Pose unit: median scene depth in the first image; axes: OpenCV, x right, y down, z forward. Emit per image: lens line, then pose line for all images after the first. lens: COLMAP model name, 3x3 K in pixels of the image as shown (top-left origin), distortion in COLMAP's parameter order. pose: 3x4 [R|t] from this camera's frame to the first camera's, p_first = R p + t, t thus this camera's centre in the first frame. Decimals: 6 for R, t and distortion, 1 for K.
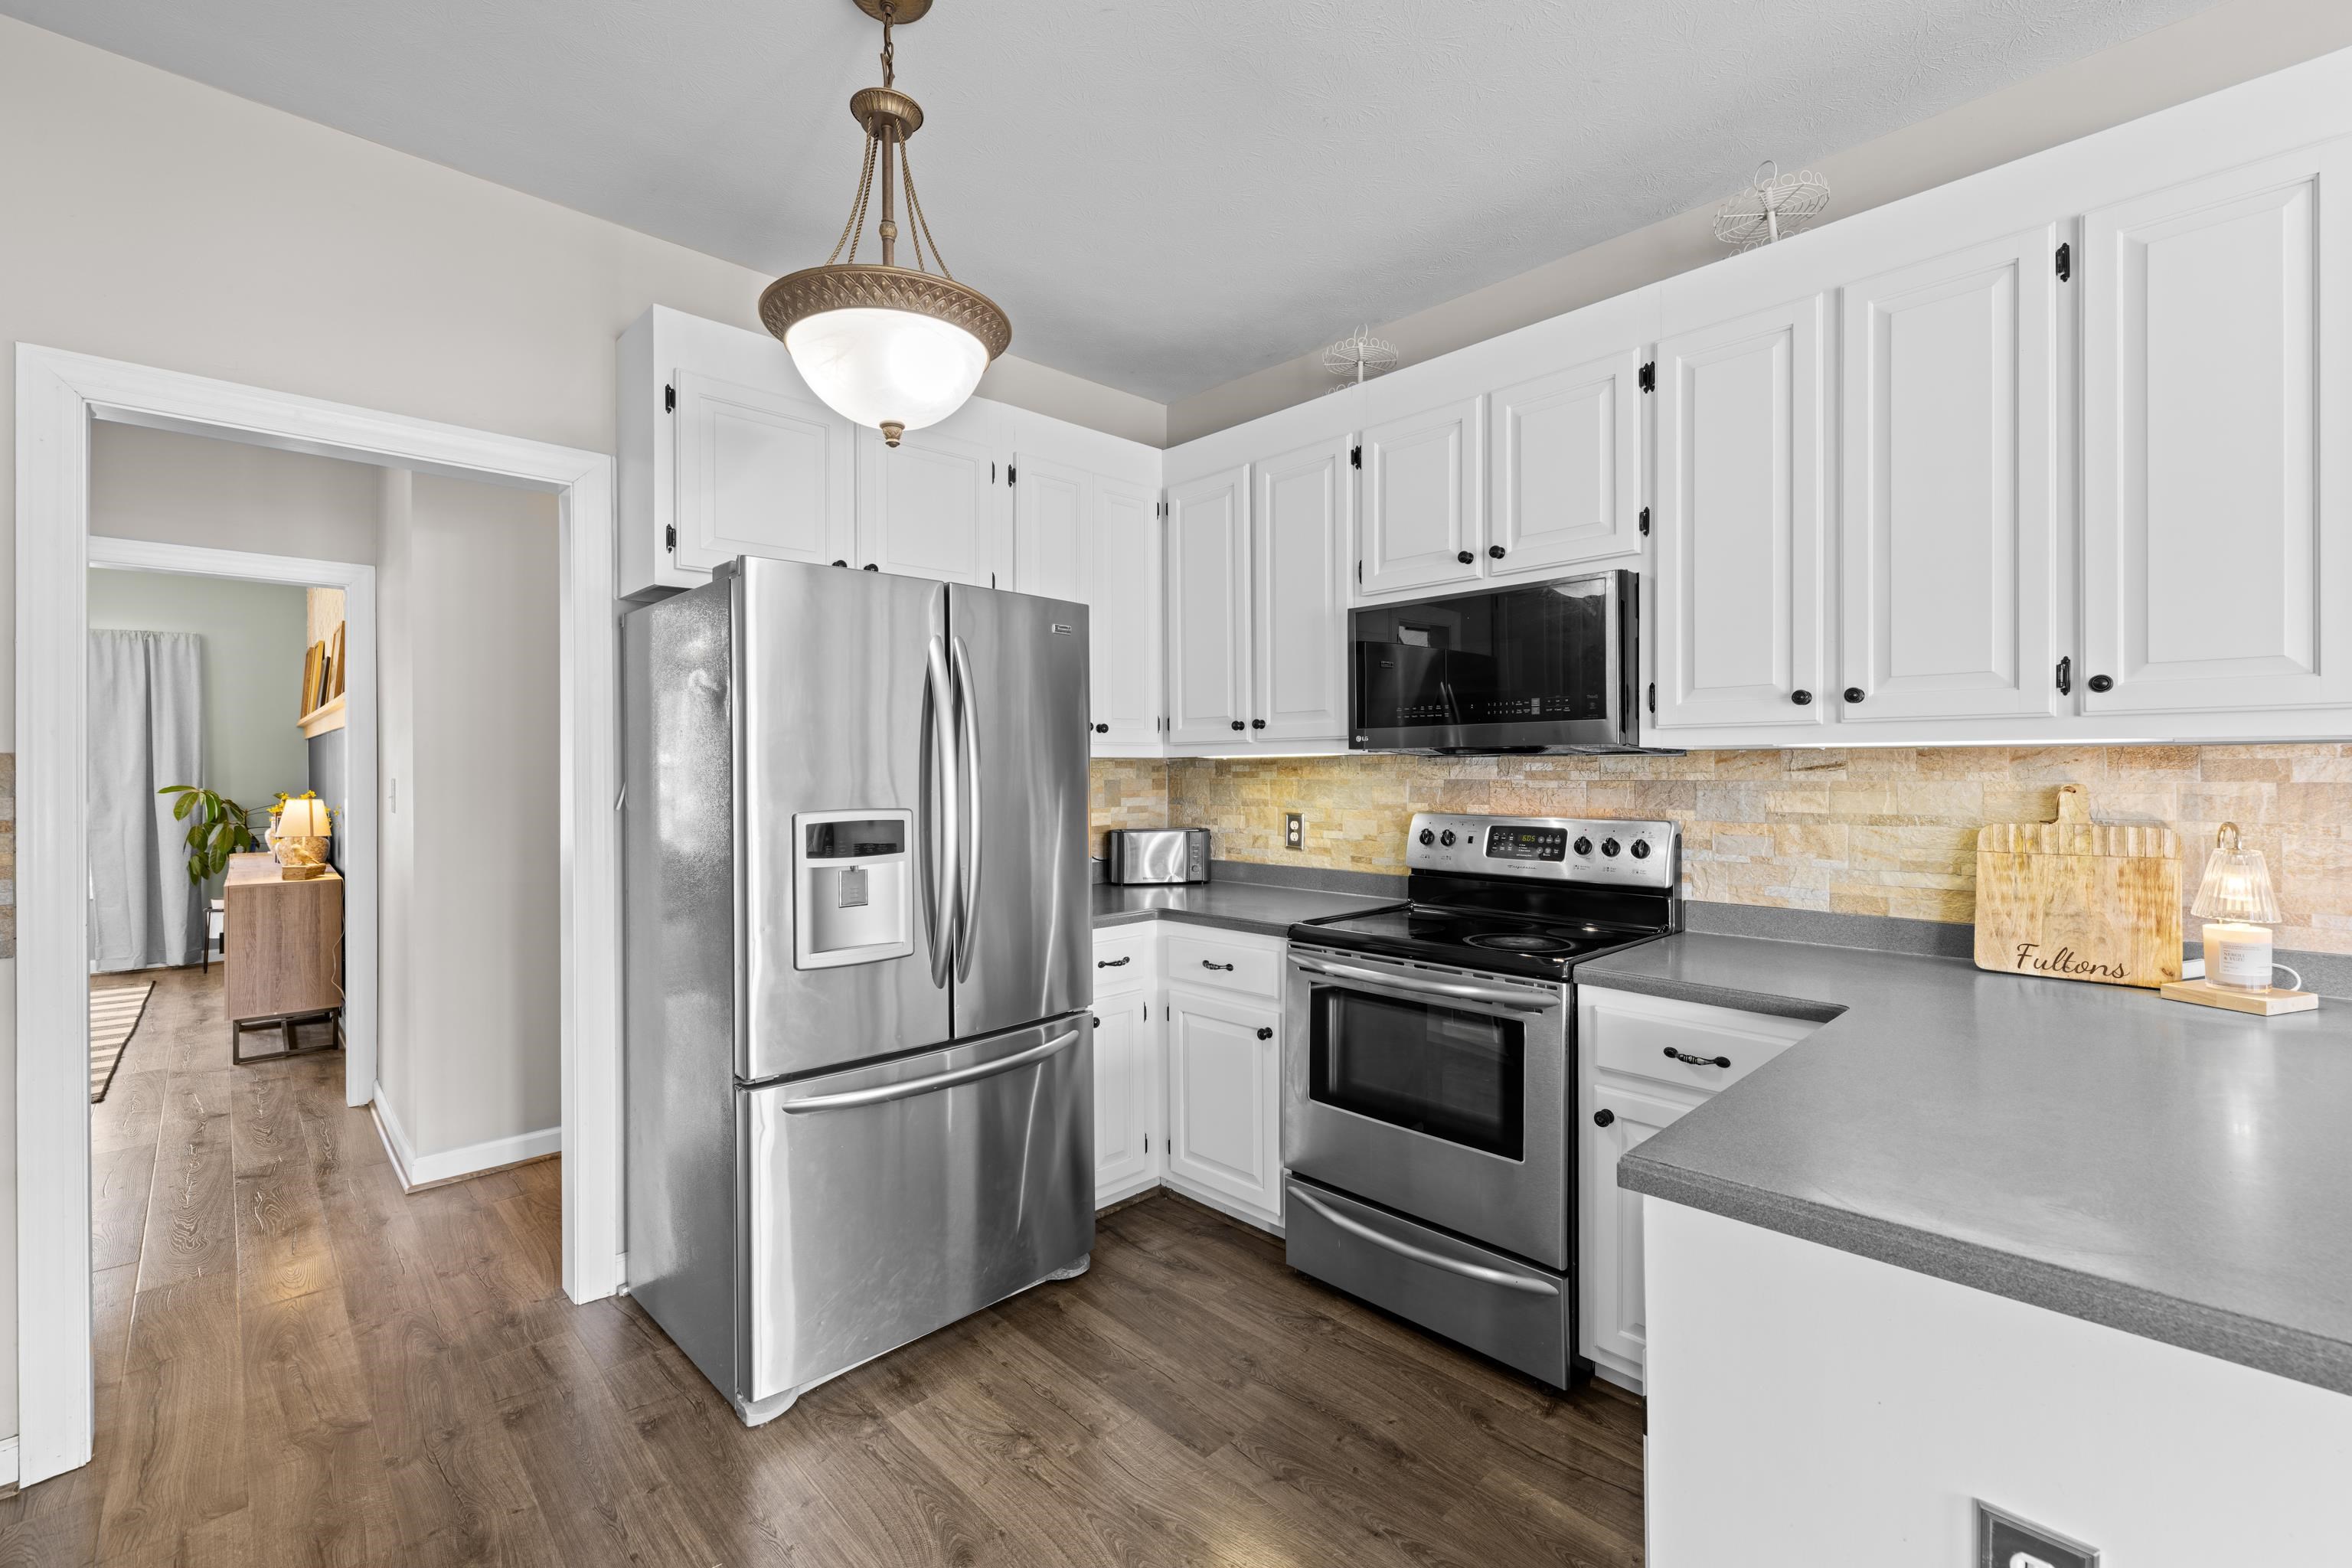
lens RADIAL K [[1001.2, 0, 1167.1], [0, 1001.2, 767.0], [0, 0, 1]] dist [0.003433, -0.001374]
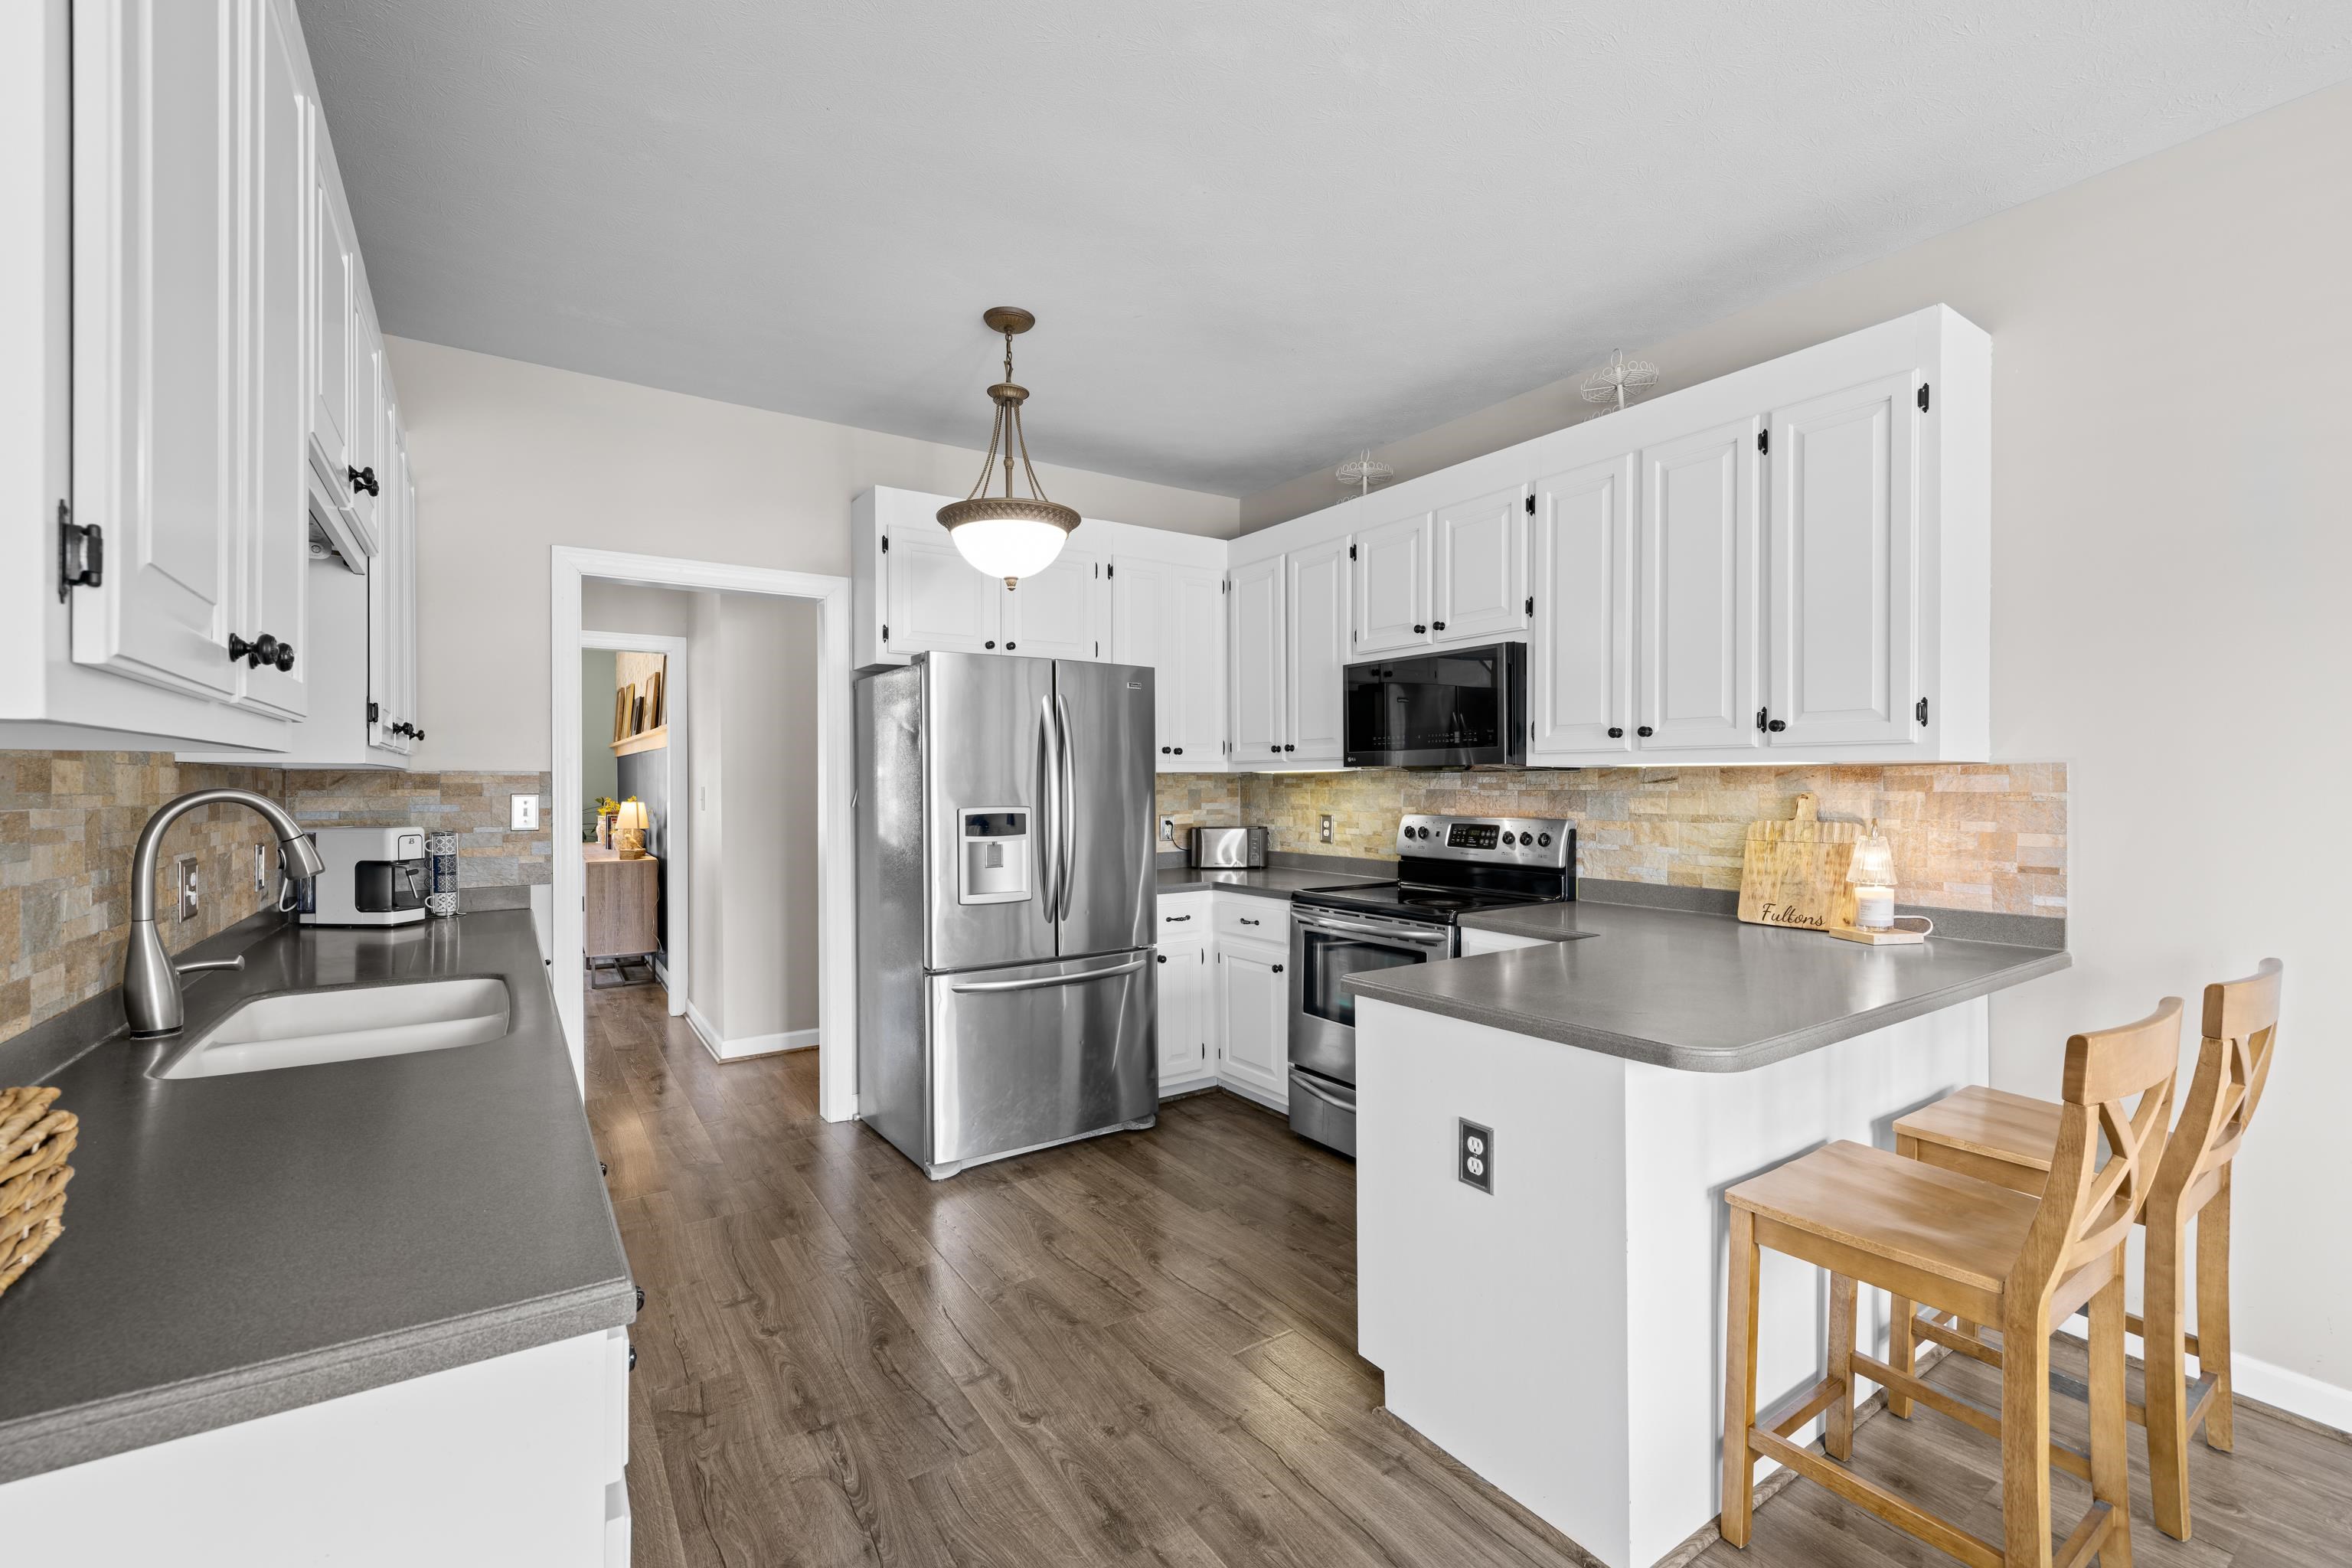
lens RADIAL K [[1001.2, 0, 1157.9], [0, 1001.2, 786.4], [0, 0, 1]] dist [0.003433, -0.001374]
pose [[0.983844, 0.002341, -0.179011, 0.191114], [-0.000974, 0.999970, 0.007723, -0.001598], [0.179023, -0.007424, 0.983817, -0.435260]]
